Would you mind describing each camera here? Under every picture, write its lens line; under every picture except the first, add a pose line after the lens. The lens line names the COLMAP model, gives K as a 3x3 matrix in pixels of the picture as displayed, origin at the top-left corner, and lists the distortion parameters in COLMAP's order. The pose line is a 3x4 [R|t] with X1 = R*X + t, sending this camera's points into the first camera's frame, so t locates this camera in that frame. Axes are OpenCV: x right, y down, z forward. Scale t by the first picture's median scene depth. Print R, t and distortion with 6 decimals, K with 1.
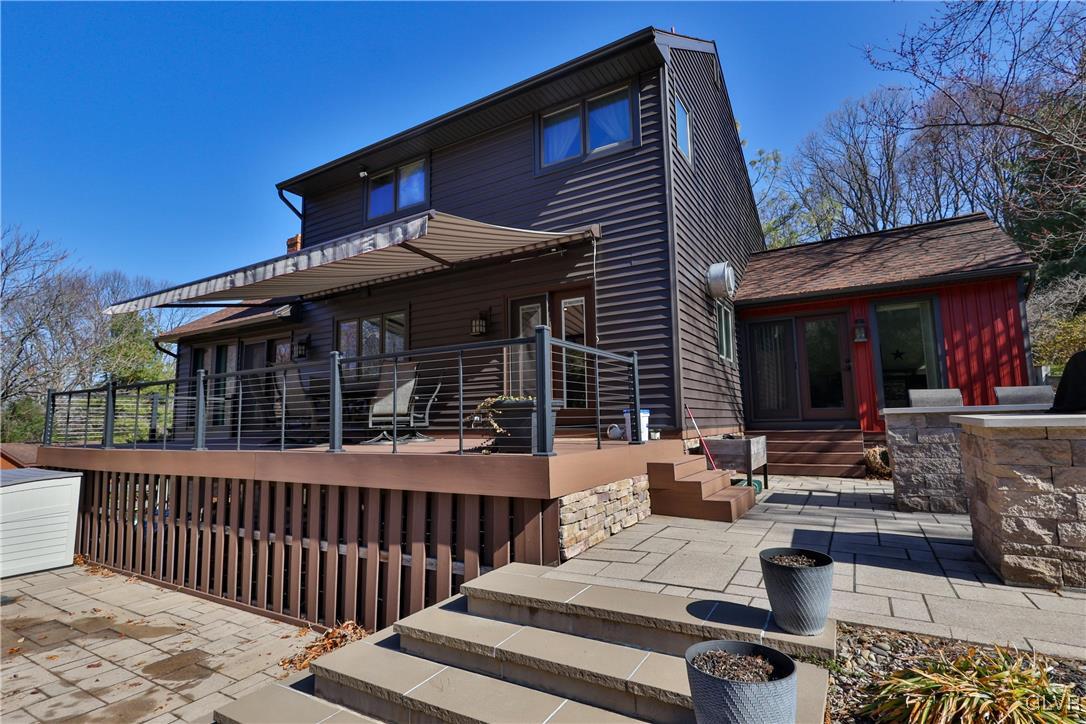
lens RADIAL K [[529.6, 0, 542.3], [0, 529.6, 360.0], [0, 0, 1]] dist [-0.002854, 0.001281]
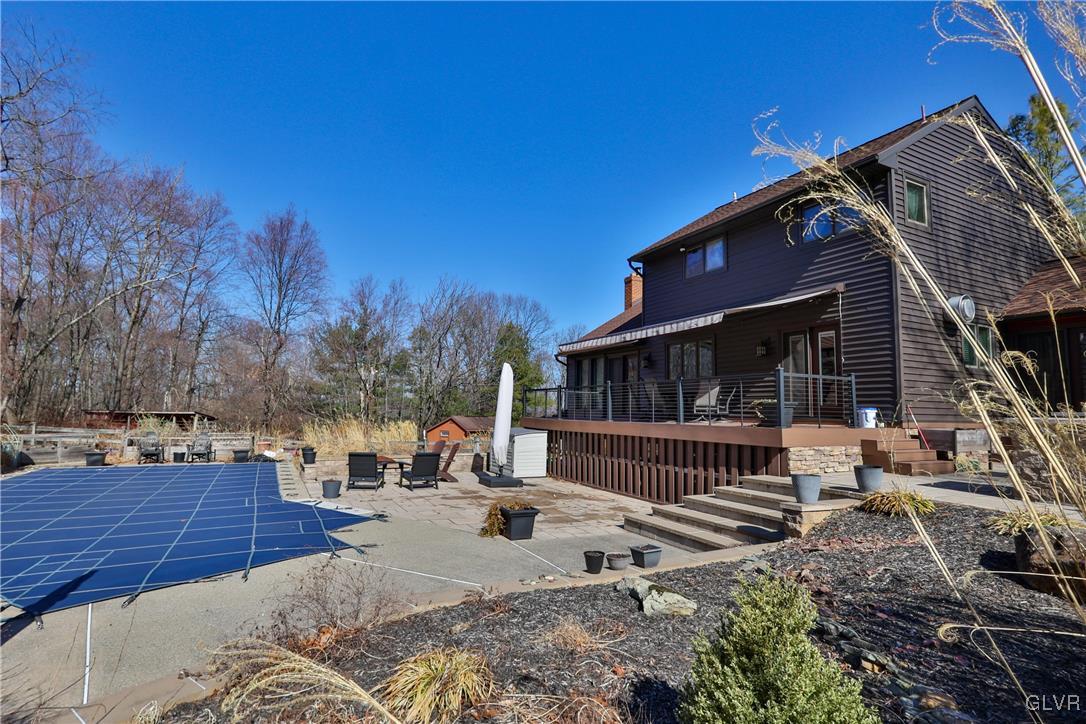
lens RADIAL K [[529.6, 0, 542.3], [0, 529.6, 360.0], [0, 0, 1]] dist [-0.002854, 0.001281]
pose [[0.846326, -0.017535, -0.532376, 0.239312], [0.029193, 0.999483, 0.013488, -0.111314], [0.531864, -0.026957, 0.846400, -0.959398]]
